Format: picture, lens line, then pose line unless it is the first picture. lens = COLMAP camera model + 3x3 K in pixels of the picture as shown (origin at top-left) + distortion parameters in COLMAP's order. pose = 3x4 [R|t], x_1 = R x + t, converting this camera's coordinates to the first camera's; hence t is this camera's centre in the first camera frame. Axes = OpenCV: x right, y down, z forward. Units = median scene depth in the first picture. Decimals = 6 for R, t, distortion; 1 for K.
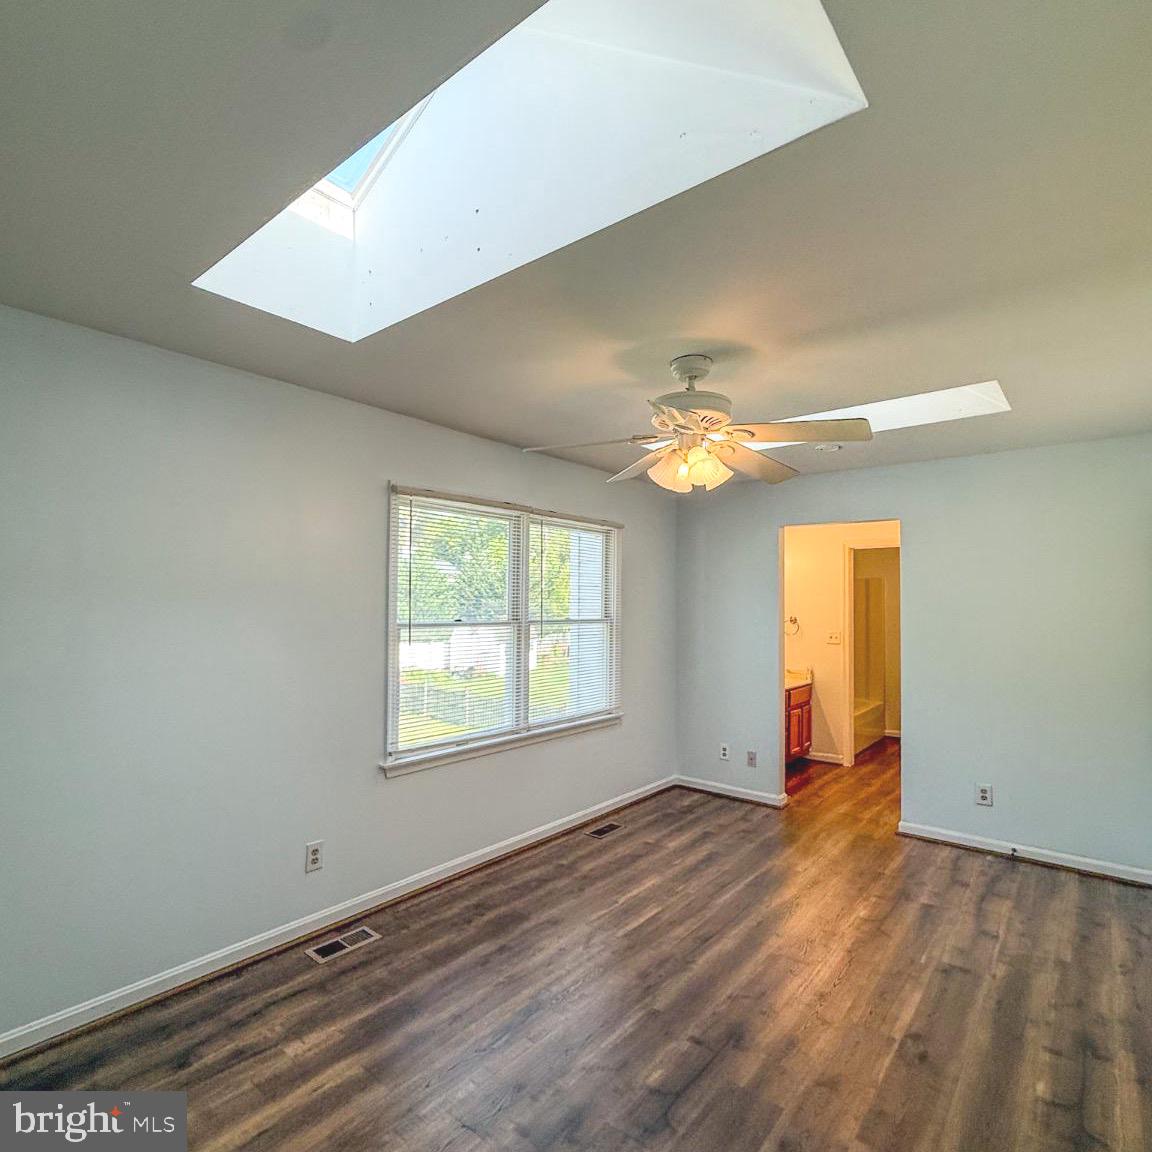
lens RADIAL K [[649.5, 0, 578.3], [0, 649.5, 596.5], [0, 0, 1]] dist [-0.000947, -0.000098]
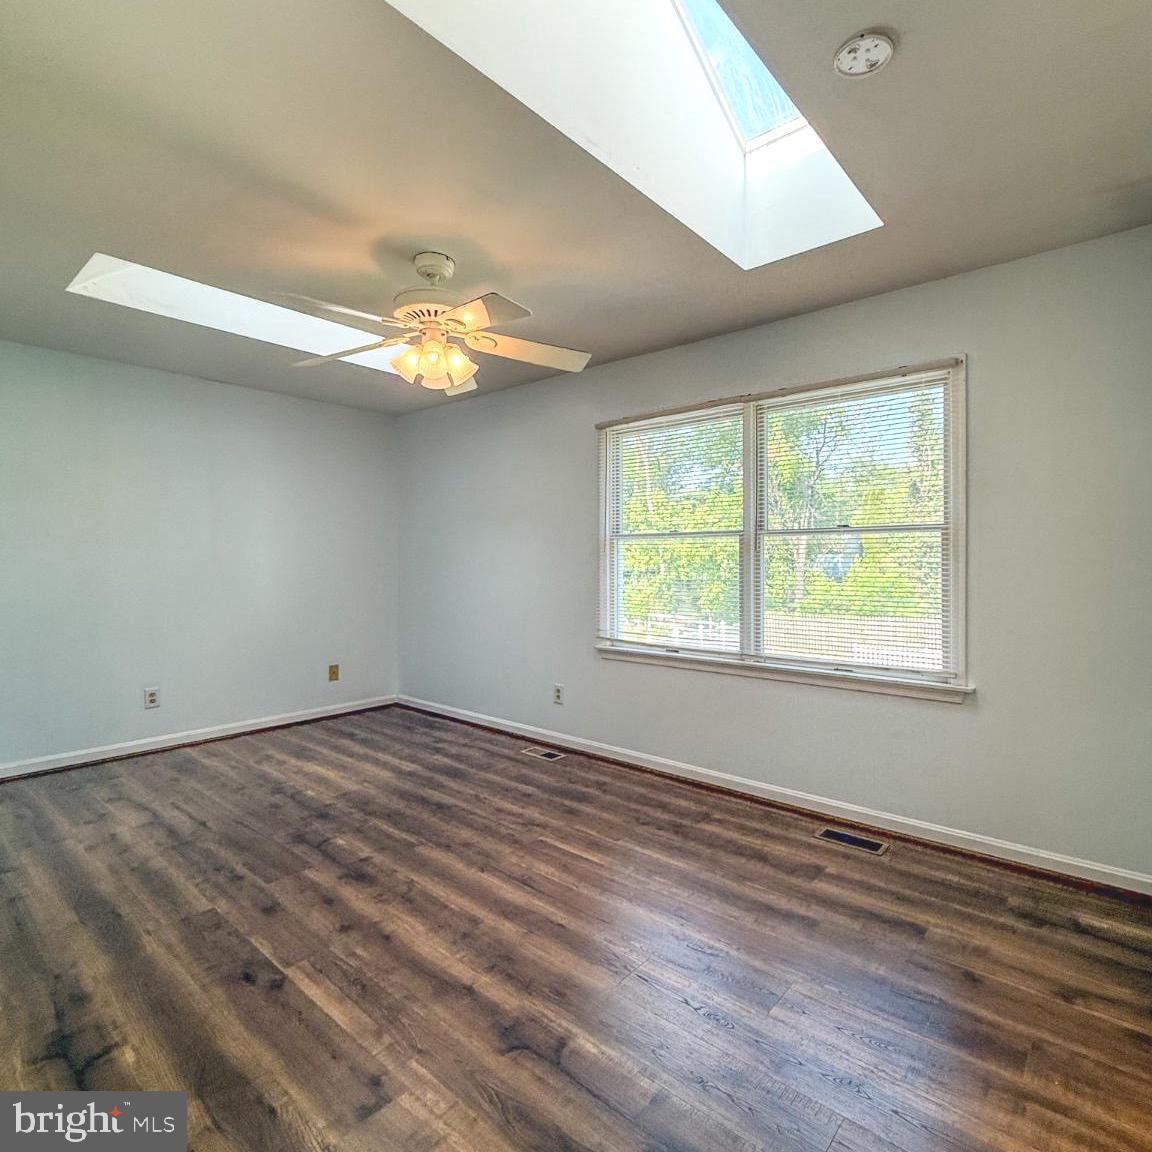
lens RADIAL K [[634.6, 0, 577.9], [0, 634.6, 559.8], [0, 0, 1]] dist [0.000314, 0.000942]
pose [[-0.034810, -0.010556, -0.999338, 0.898246], [0.012399, 0.999863, -0.010994, 0.100734], [0.999317, -0.012774, -0.034674, 0.962522]]
